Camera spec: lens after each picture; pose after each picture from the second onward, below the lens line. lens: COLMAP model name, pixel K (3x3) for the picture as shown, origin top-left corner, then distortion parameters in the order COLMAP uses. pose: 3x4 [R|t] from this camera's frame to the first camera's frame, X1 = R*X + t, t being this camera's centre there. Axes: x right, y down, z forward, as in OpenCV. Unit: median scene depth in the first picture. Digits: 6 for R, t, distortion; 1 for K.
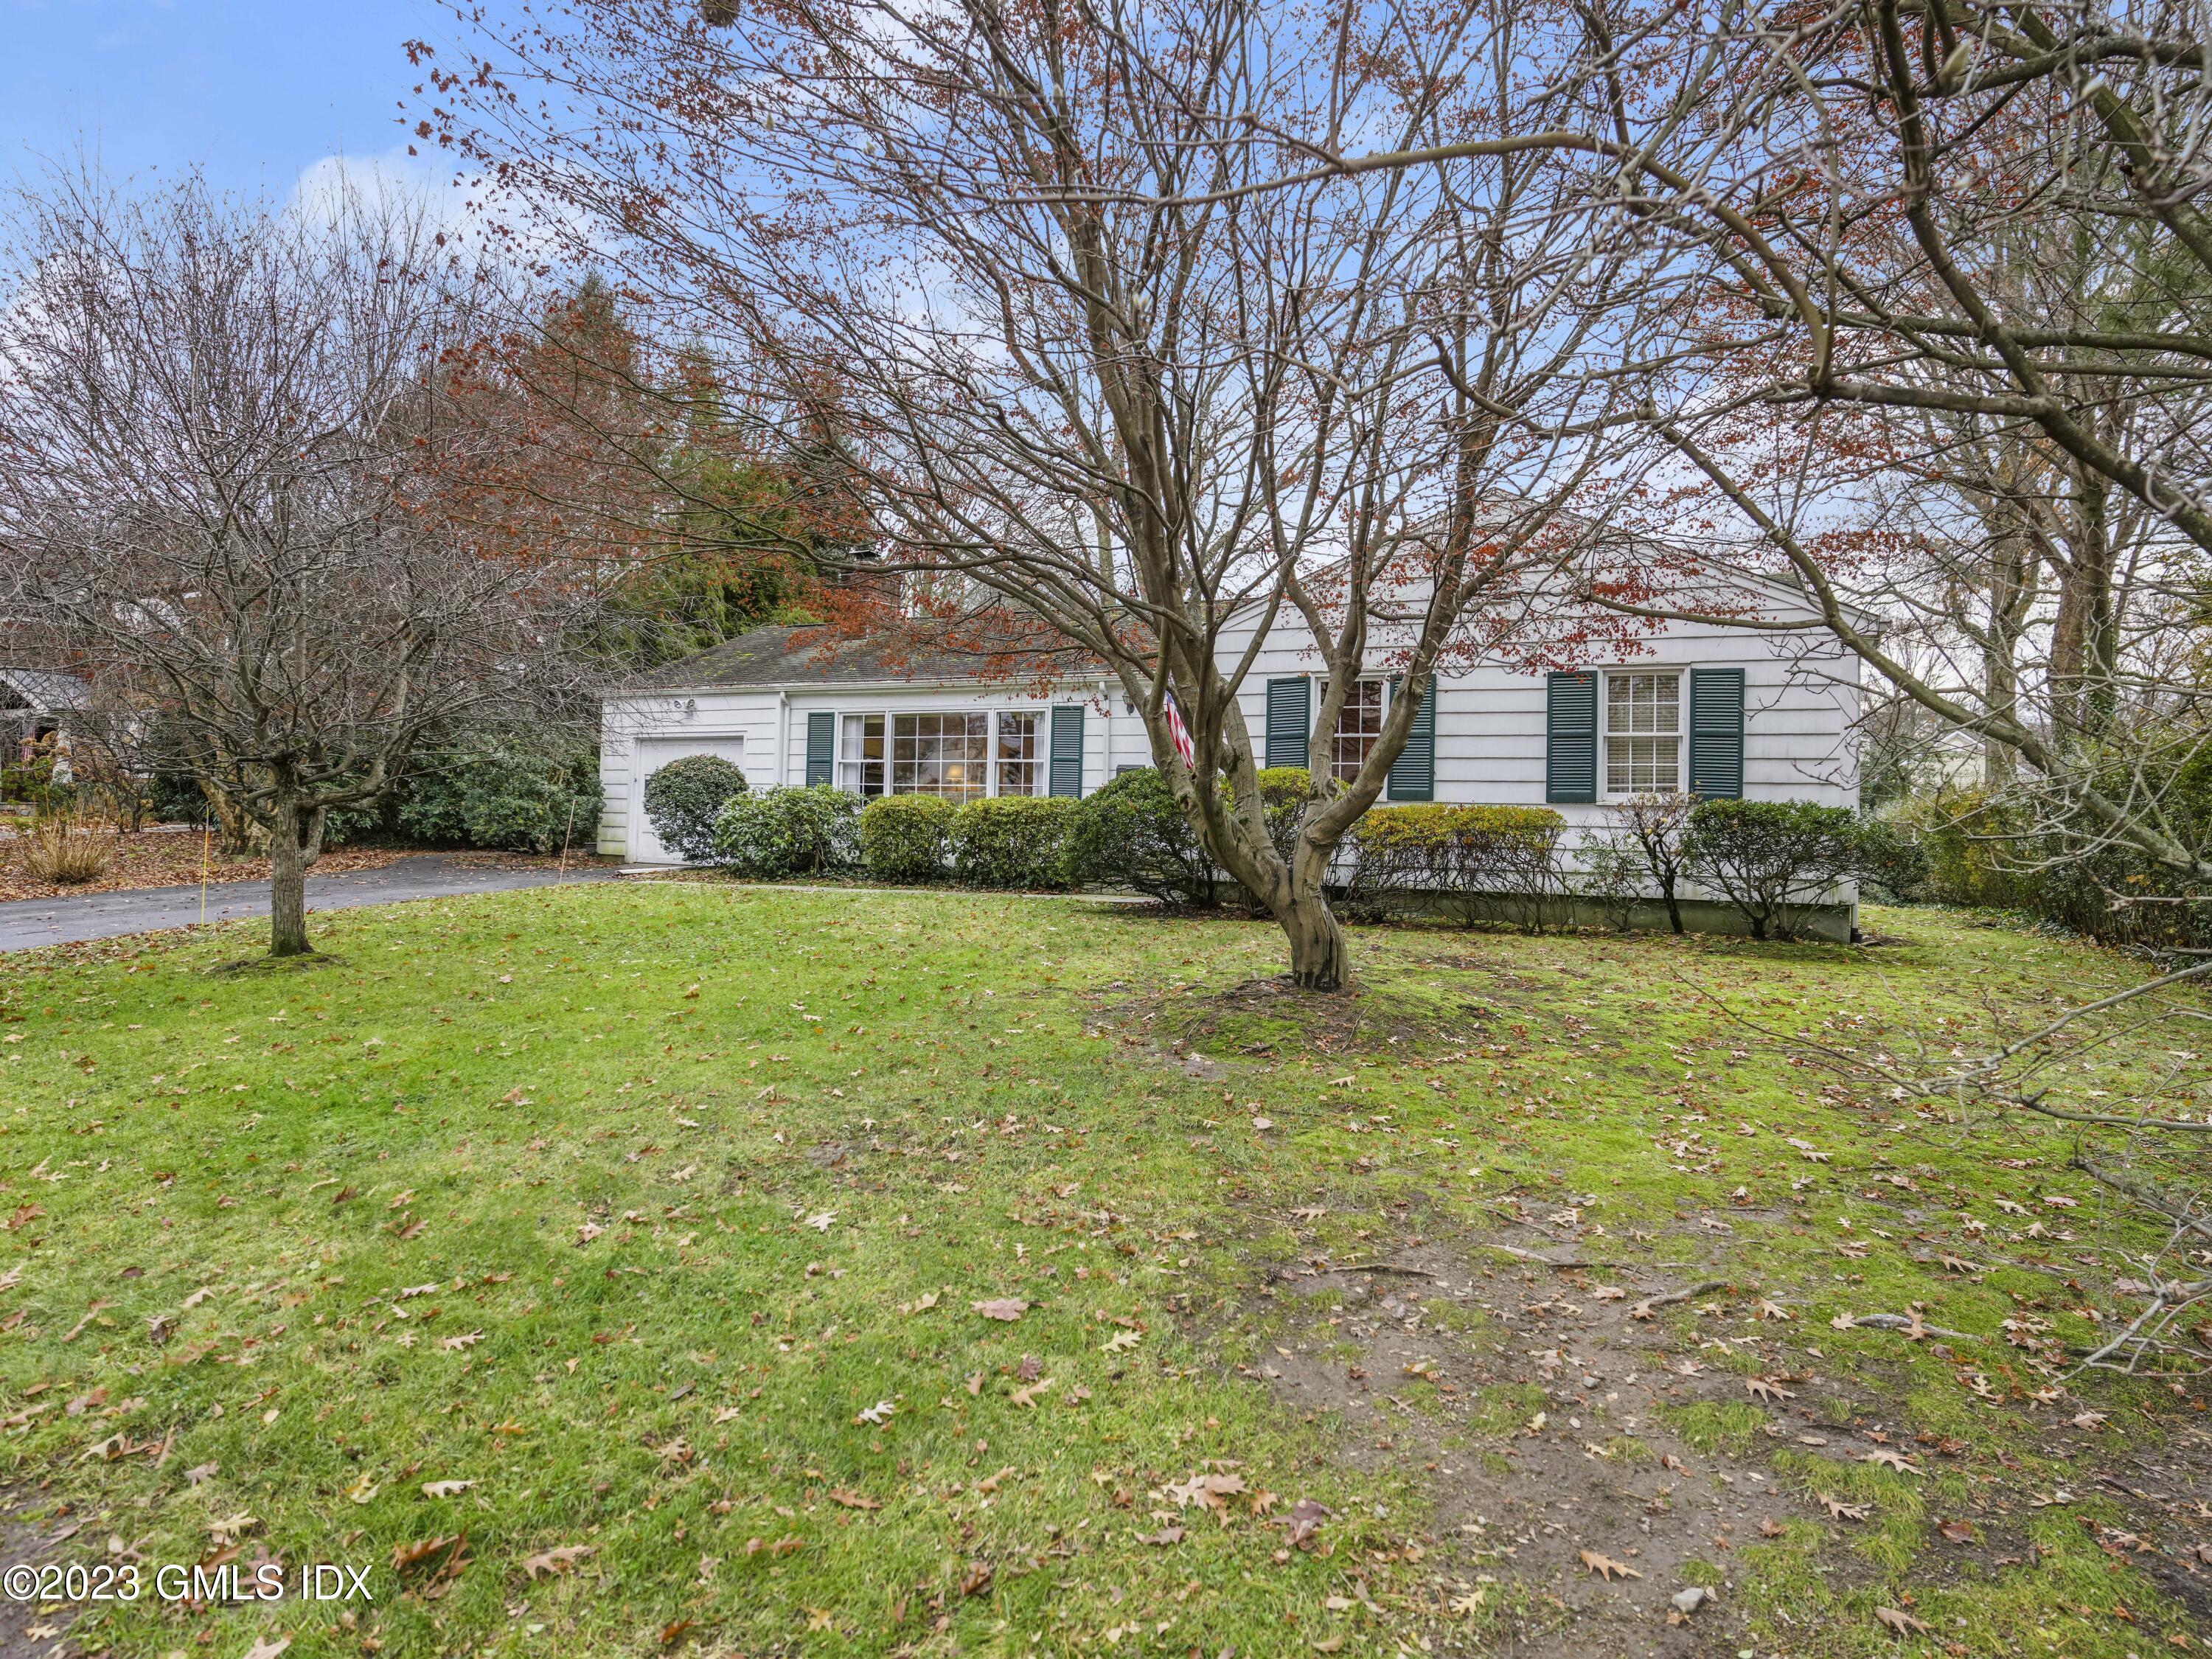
lens RADIAL K [[1314.1, 0, 1018.5], [0, 1314.1, 828.4], [0, 0, 1]] dist [-0.089891, 0.030689]
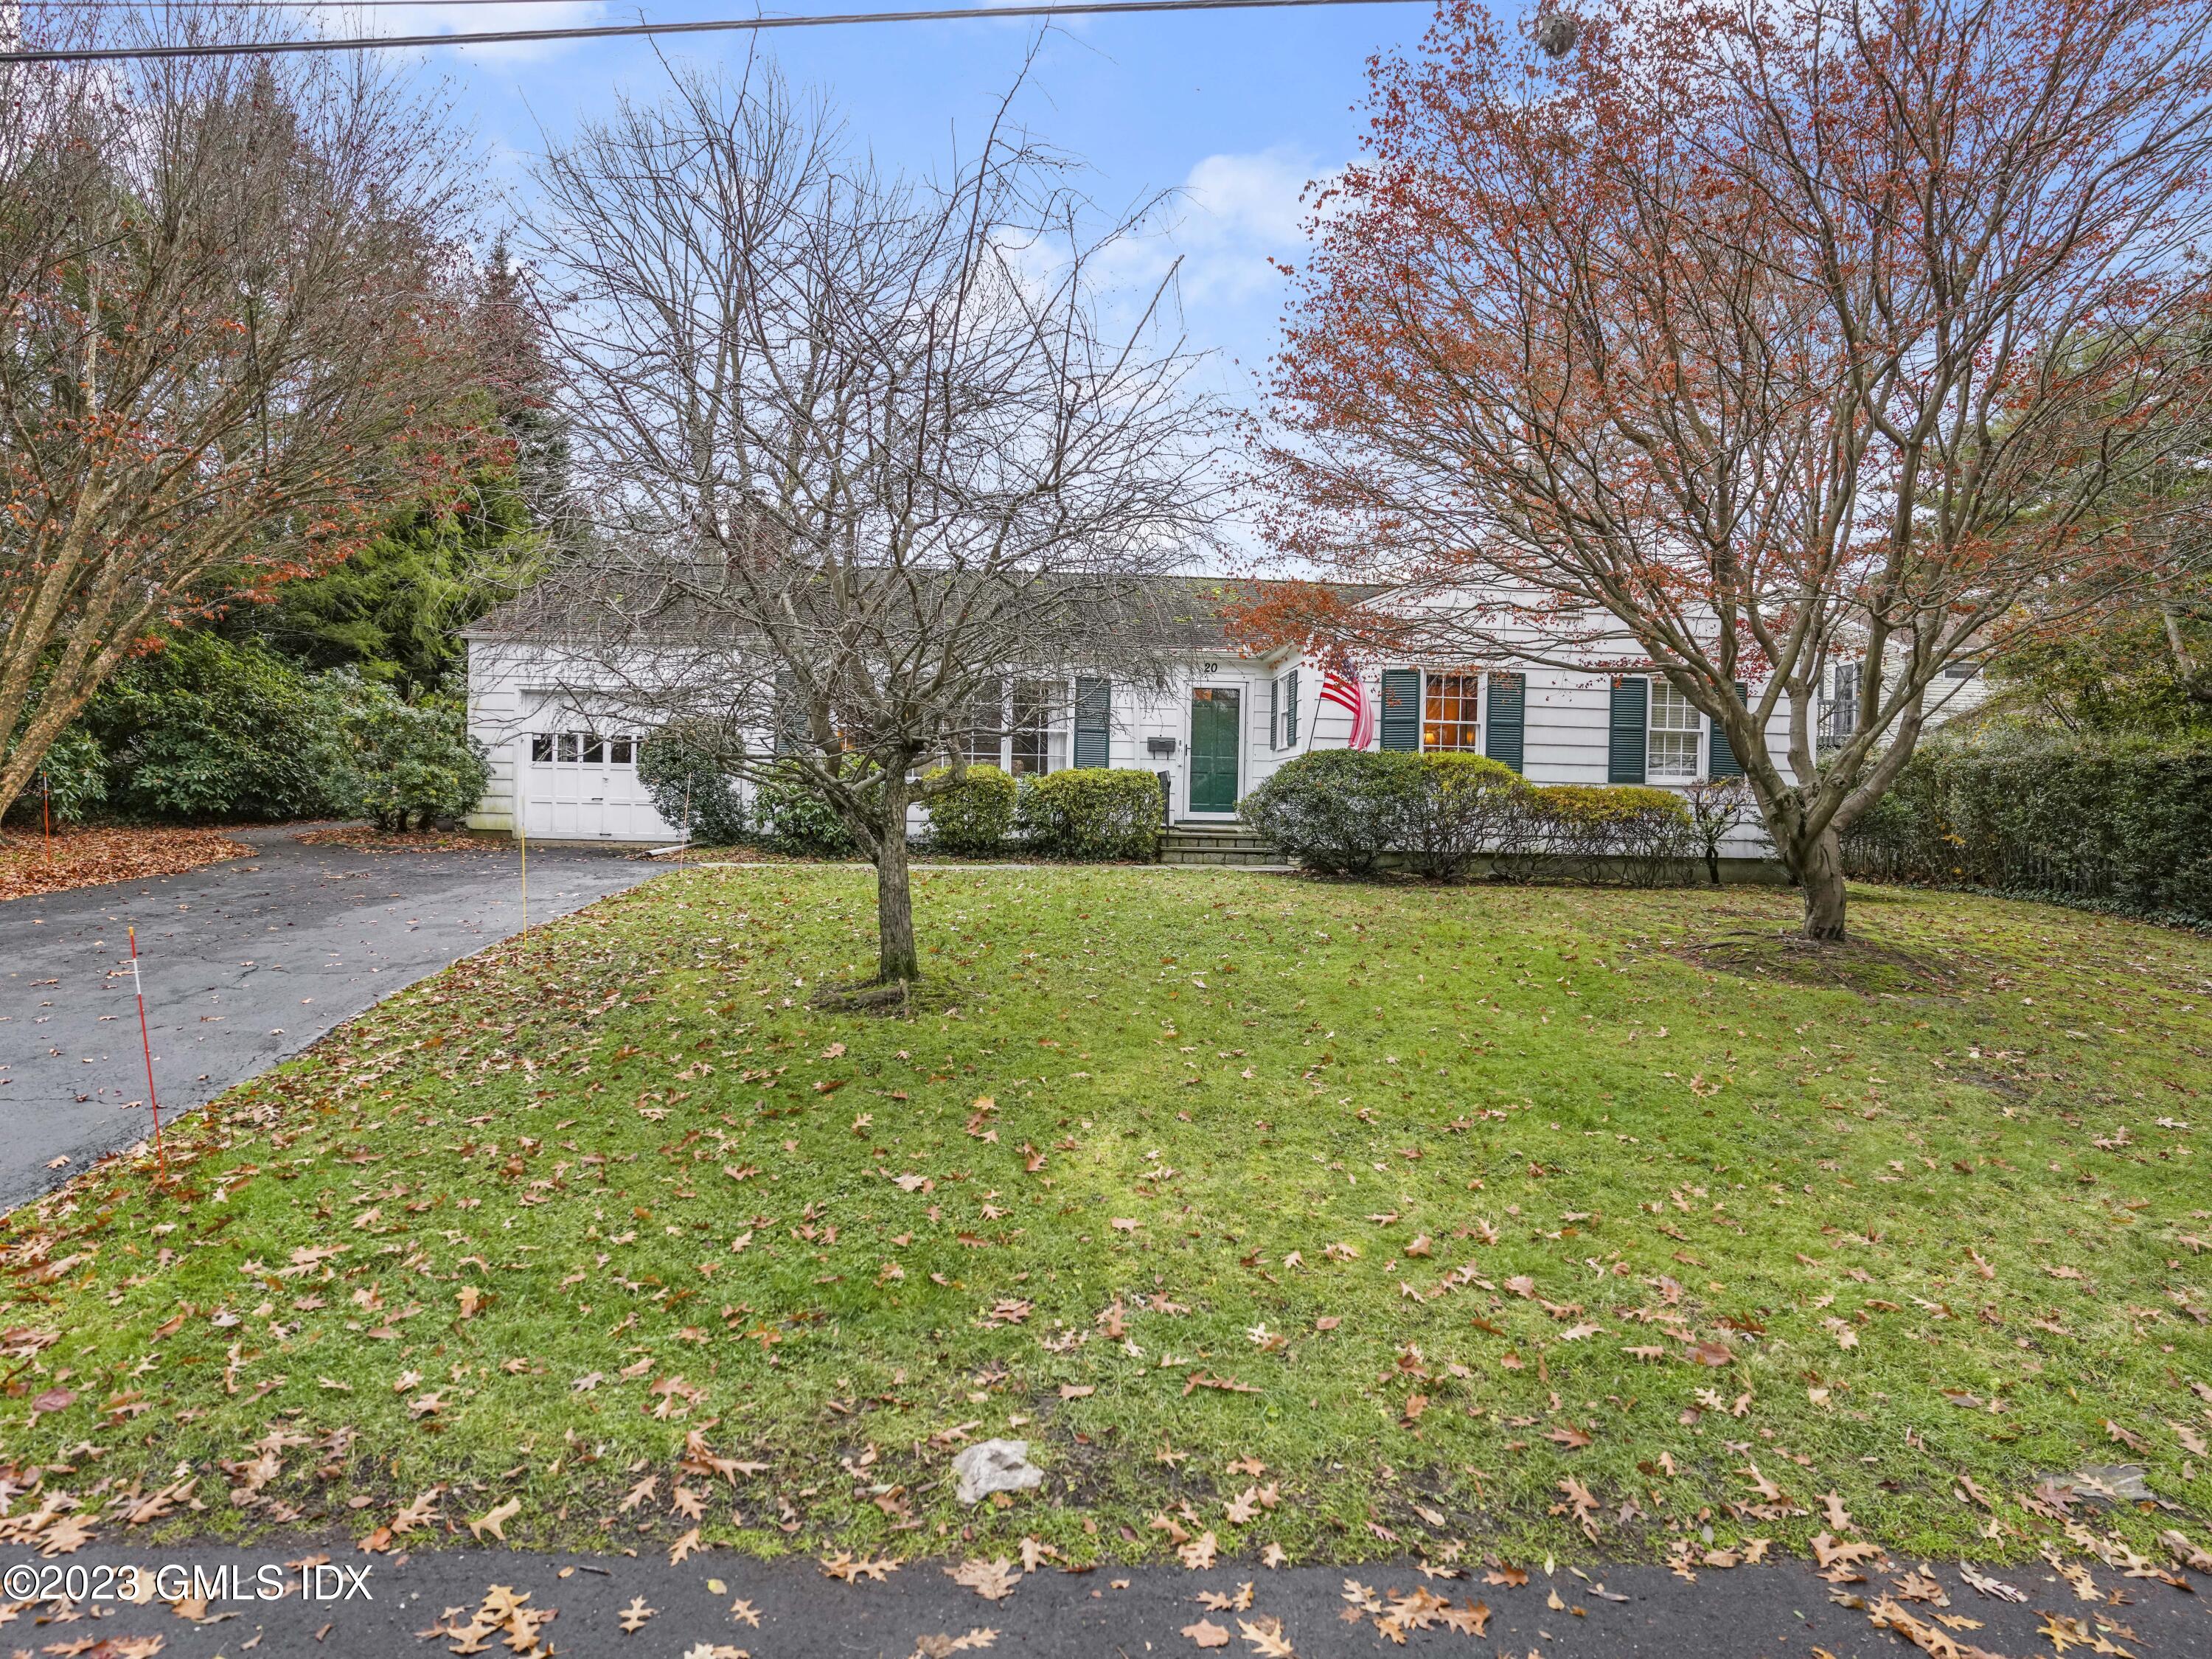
lens RADIAL K [[1231.9, 0, 1137.7], [0, 1231.9, 833.5], [0, 0, 1]] dist [-0.005714, -0.000297]
pose [[0.847952, -0.015092, 0.529858, -0.603877], [-0.004560, 0.999350, 0.035762, -0.010782], [-0.530053, -0.032740, 0.847332, 0.230614]]
